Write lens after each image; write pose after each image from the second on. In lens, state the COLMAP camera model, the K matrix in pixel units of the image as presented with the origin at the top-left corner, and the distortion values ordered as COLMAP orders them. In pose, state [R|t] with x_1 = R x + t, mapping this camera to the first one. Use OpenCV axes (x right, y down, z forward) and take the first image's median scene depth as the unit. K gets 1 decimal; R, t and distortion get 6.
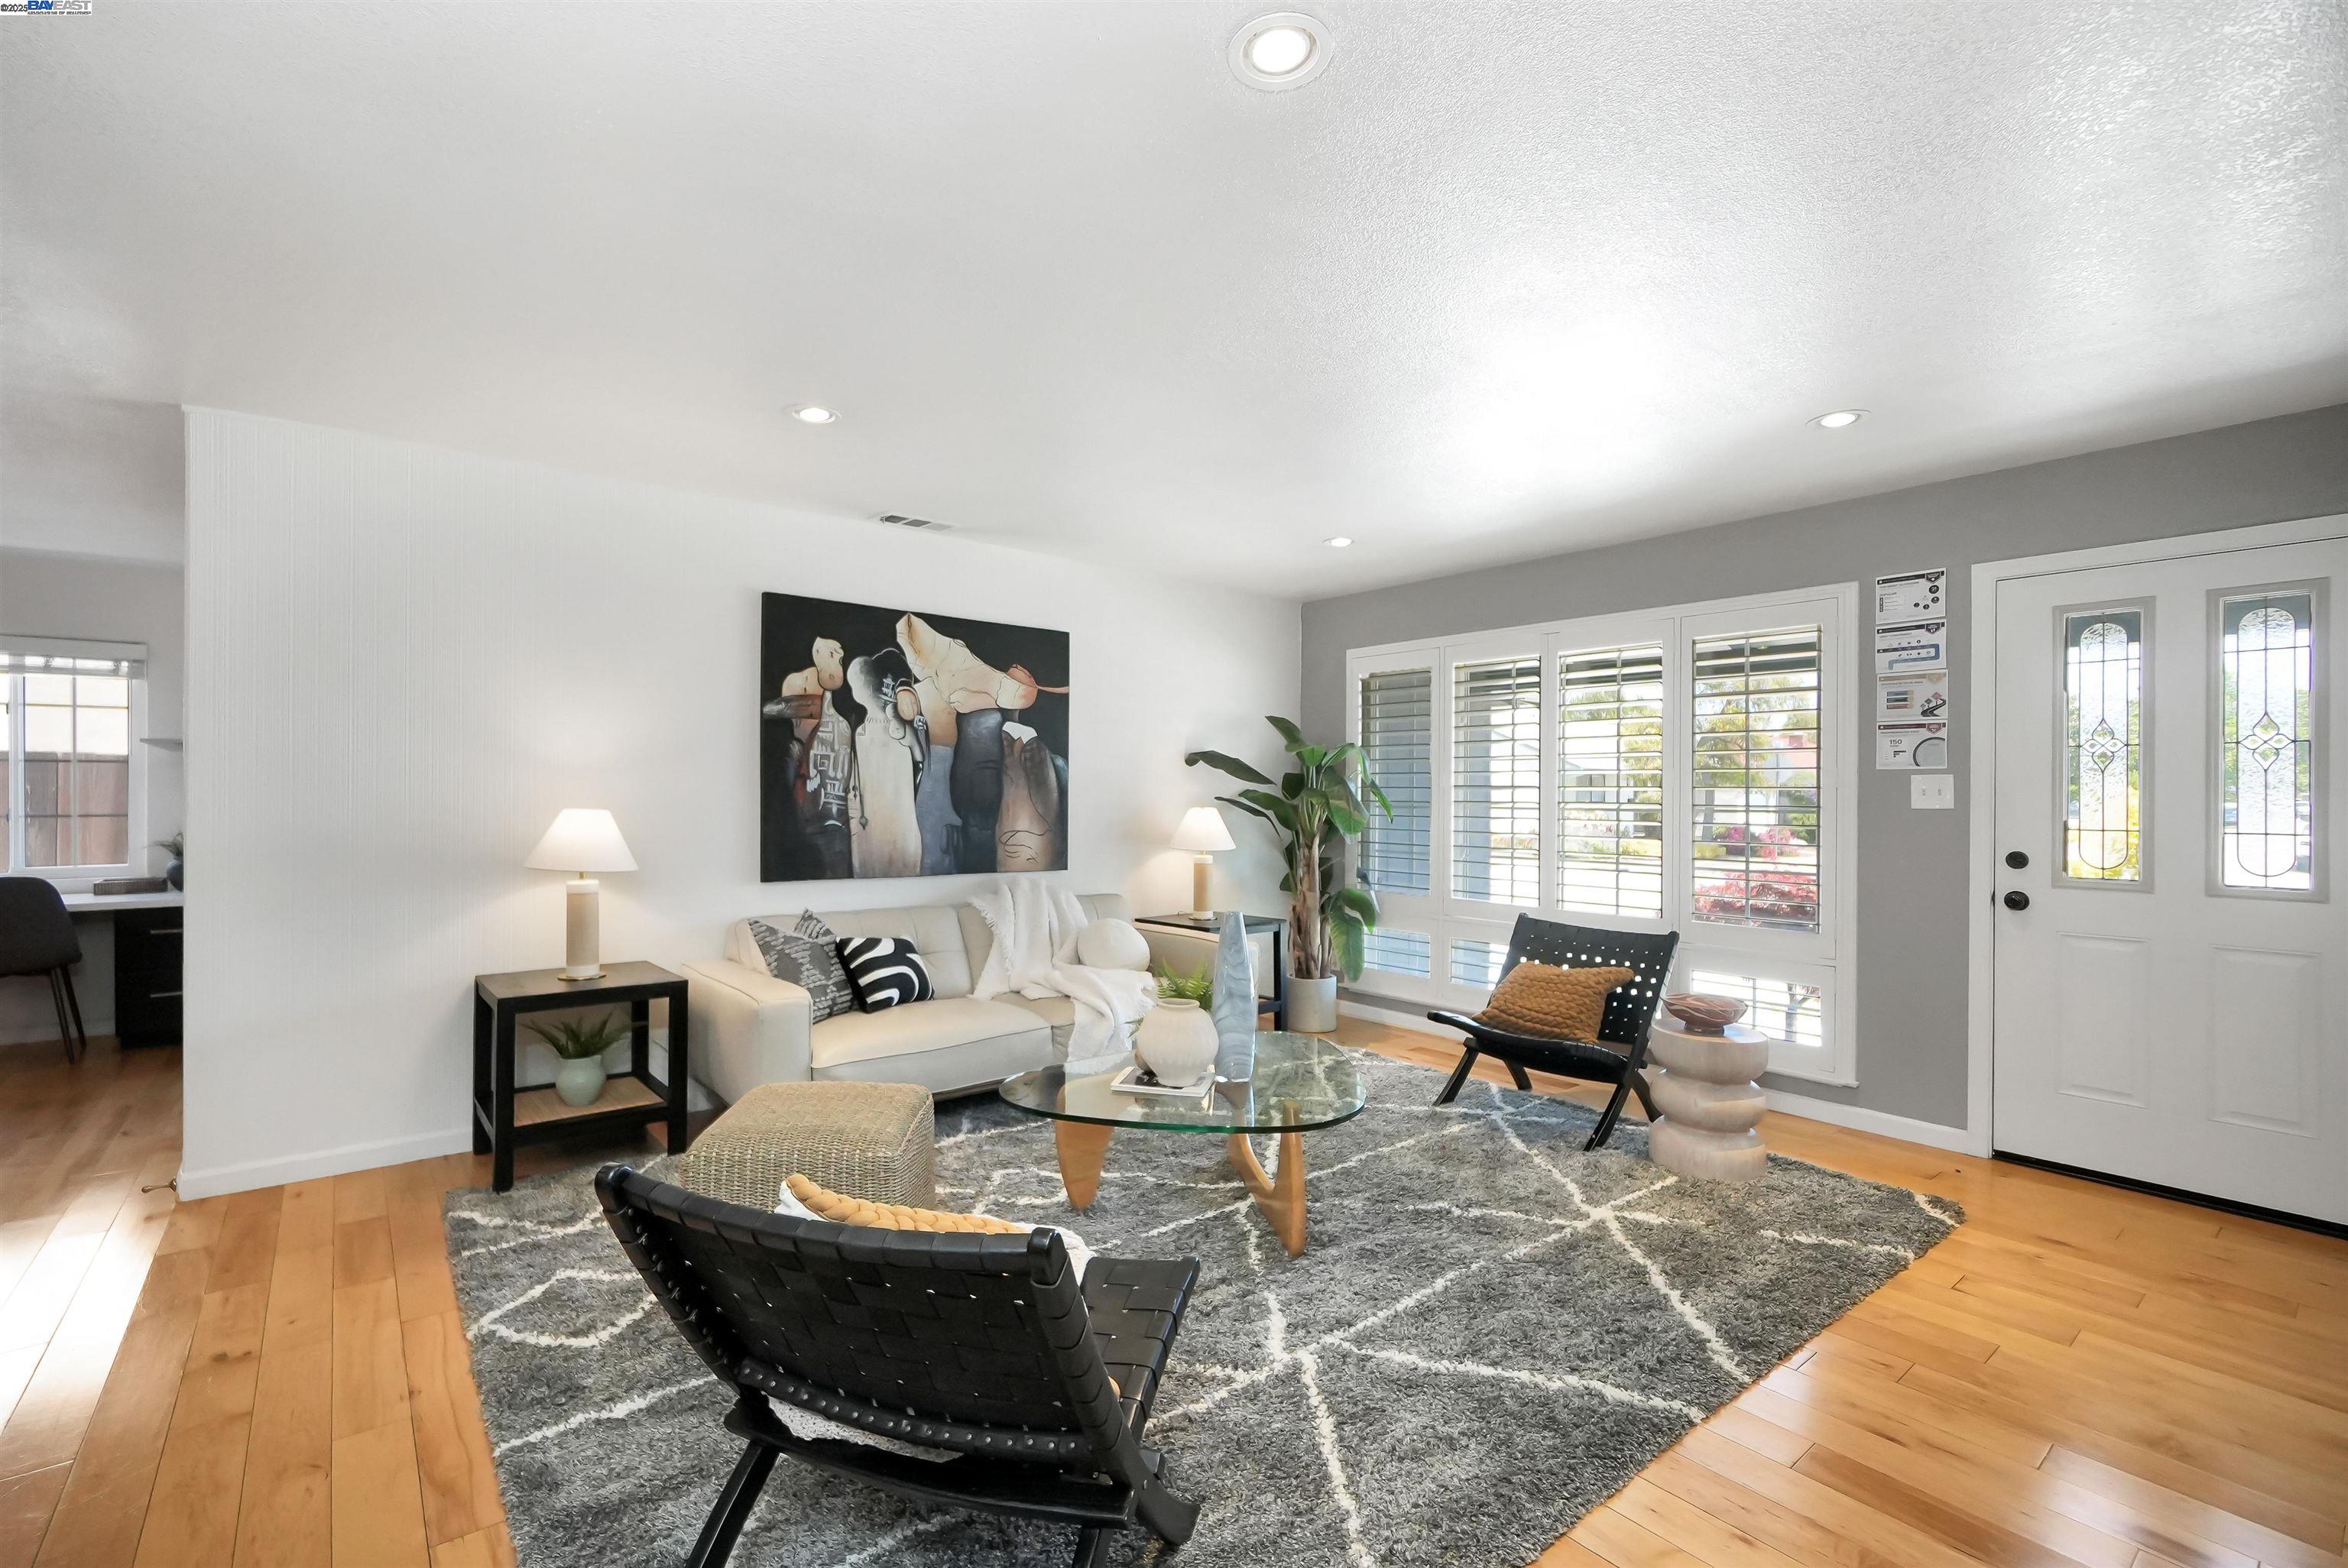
lens RADIAL K [[1028.6, 0, 1169.2], [0, 1028.6, 783.2], [0, 0, 1]] dist [-0.002788, -0.000210]
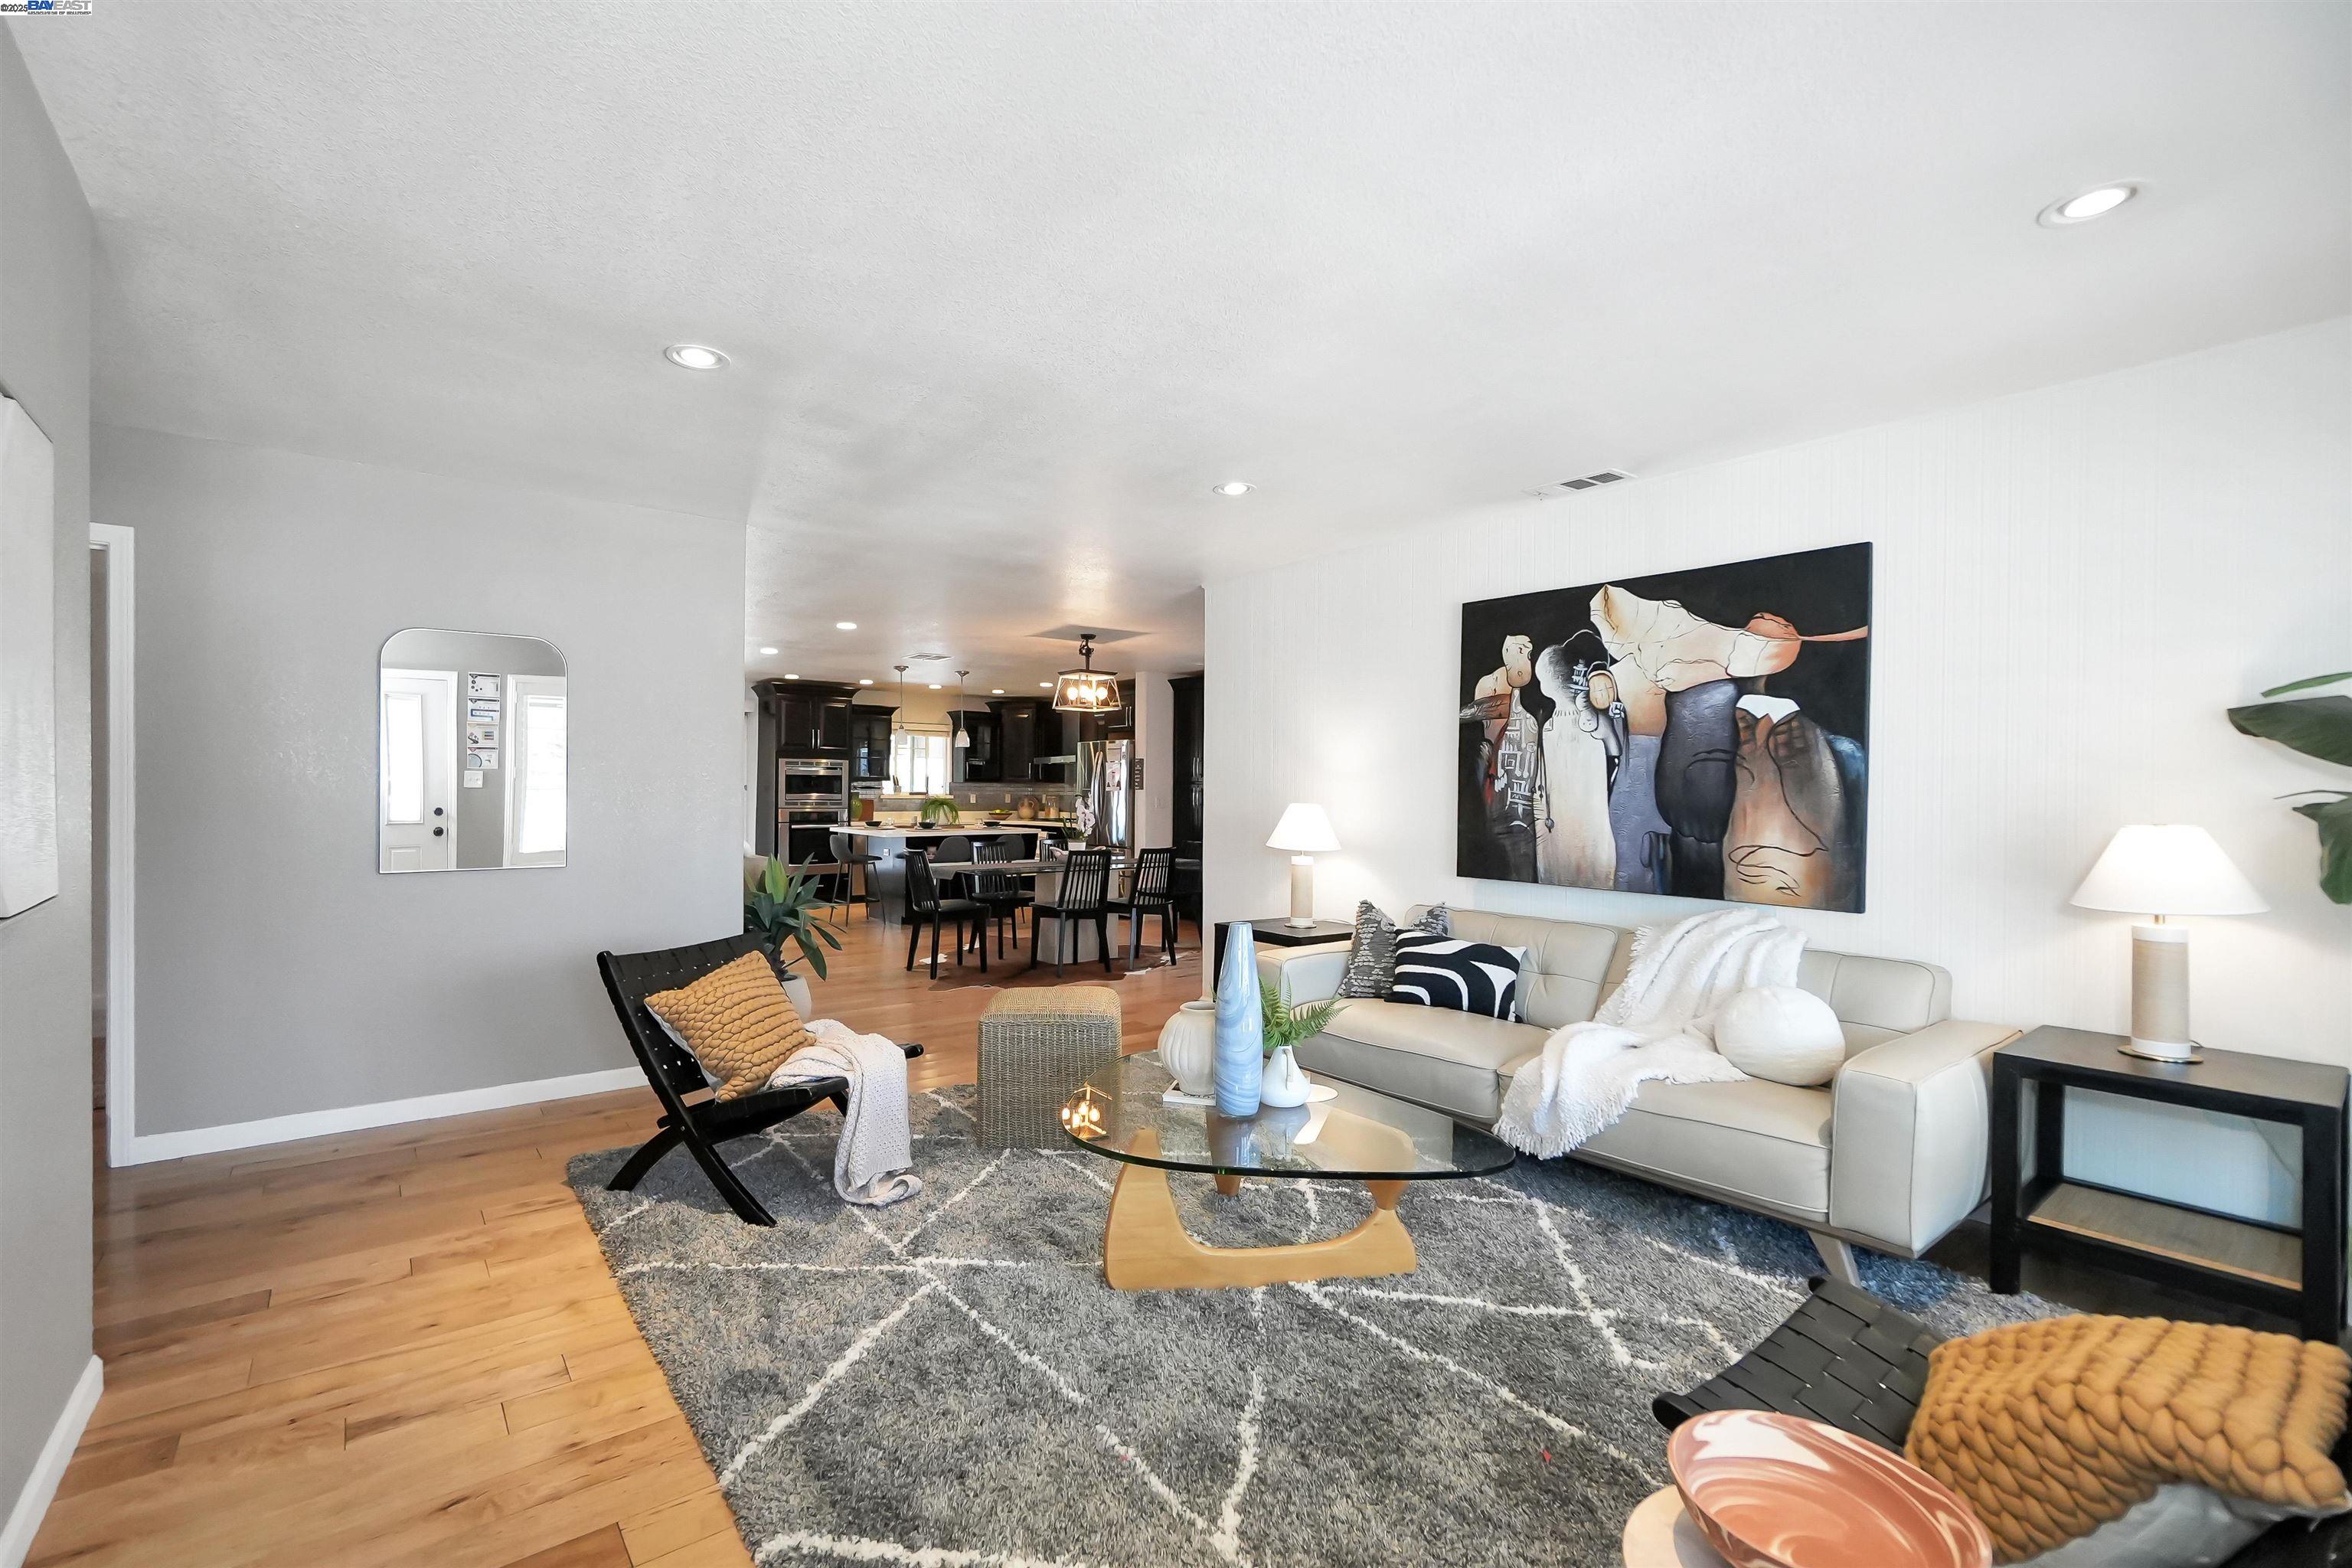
lens RADIAL K [[1032.6, 0, 1175.5], [0, 1032.6, 800.9], [0, 0, 1]] dist [0.002859, -0.000023]
pose [[0.000855, -0.009192, -0.999957, 0.615182], [-0.011930, 0.999886, -0.009202, 0.028411], [0.999928, 0.011937, 0.000745, 0.644128]]
